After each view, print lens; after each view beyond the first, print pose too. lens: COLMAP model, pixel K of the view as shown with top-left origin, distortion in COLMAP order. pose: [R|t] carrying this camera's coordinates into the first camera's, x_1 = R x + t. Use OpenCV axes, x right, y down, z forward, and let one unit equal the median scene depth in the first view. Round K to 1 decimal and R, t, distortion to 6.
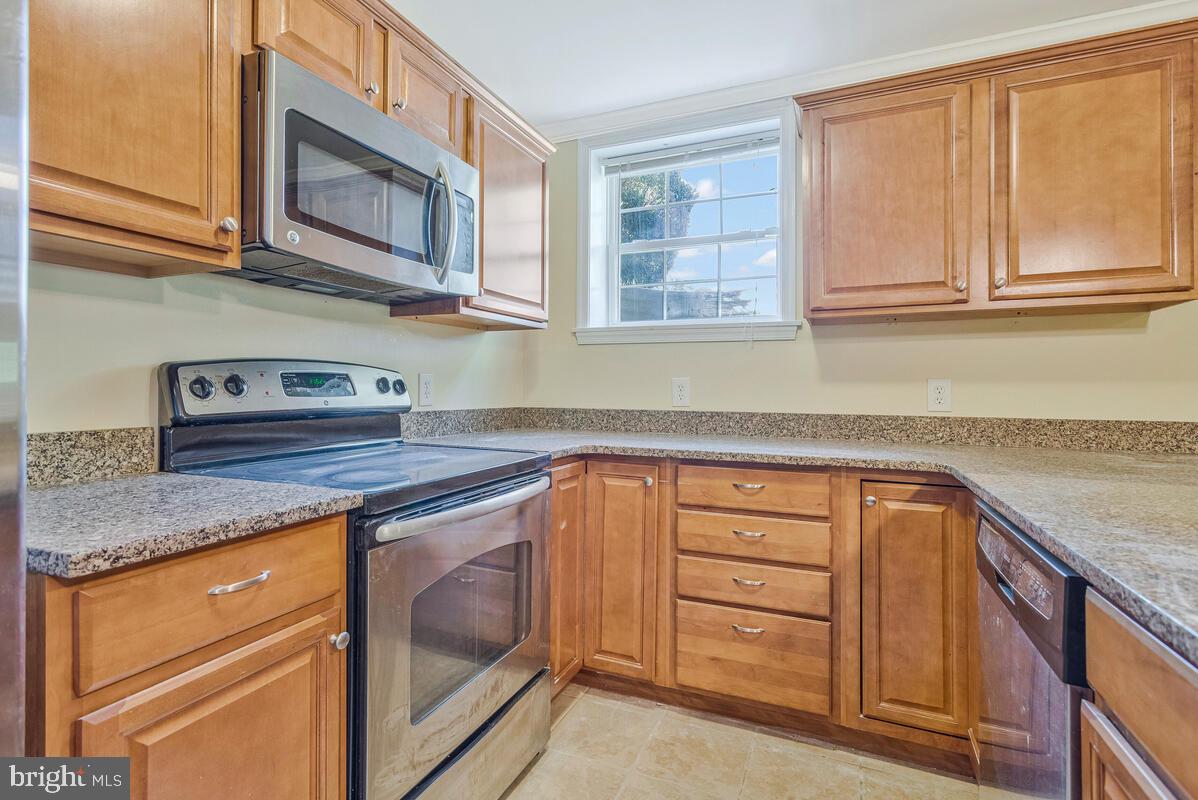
lens RADIAL K [[573.6, 0, 594.1], [0, 573.6, 388.0], [0, 0, 1]] dist [0.002422, 0.000754]
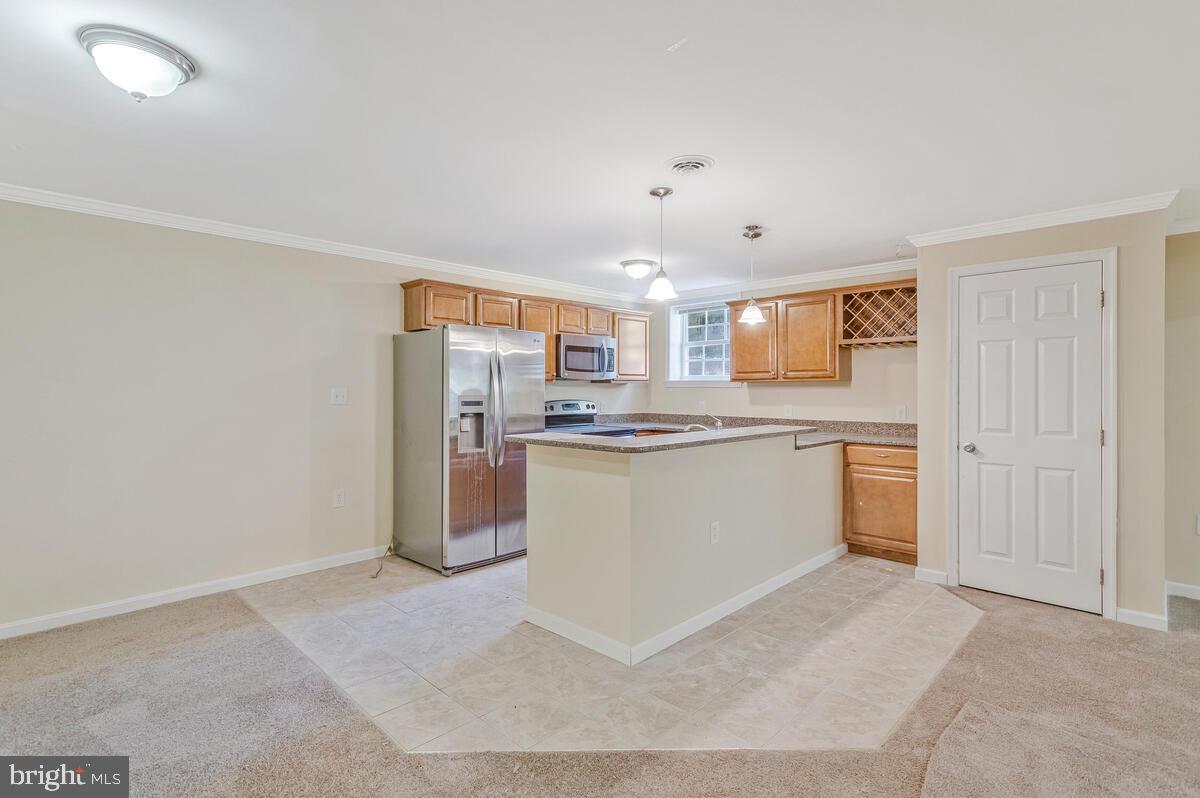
lens RADIAL K [[574.5, 0, 595.1], [0, 574.5, 387.0], [0, 0, 1]] dist [0.002422, 0.000754]
pose [[0.930191, -0.007180, -0.367007, 0.806385], [0.006200, 0.999973, -0.003849, -0.096501], [0.367025, 0.001305, 0.930210, -1.879162]]
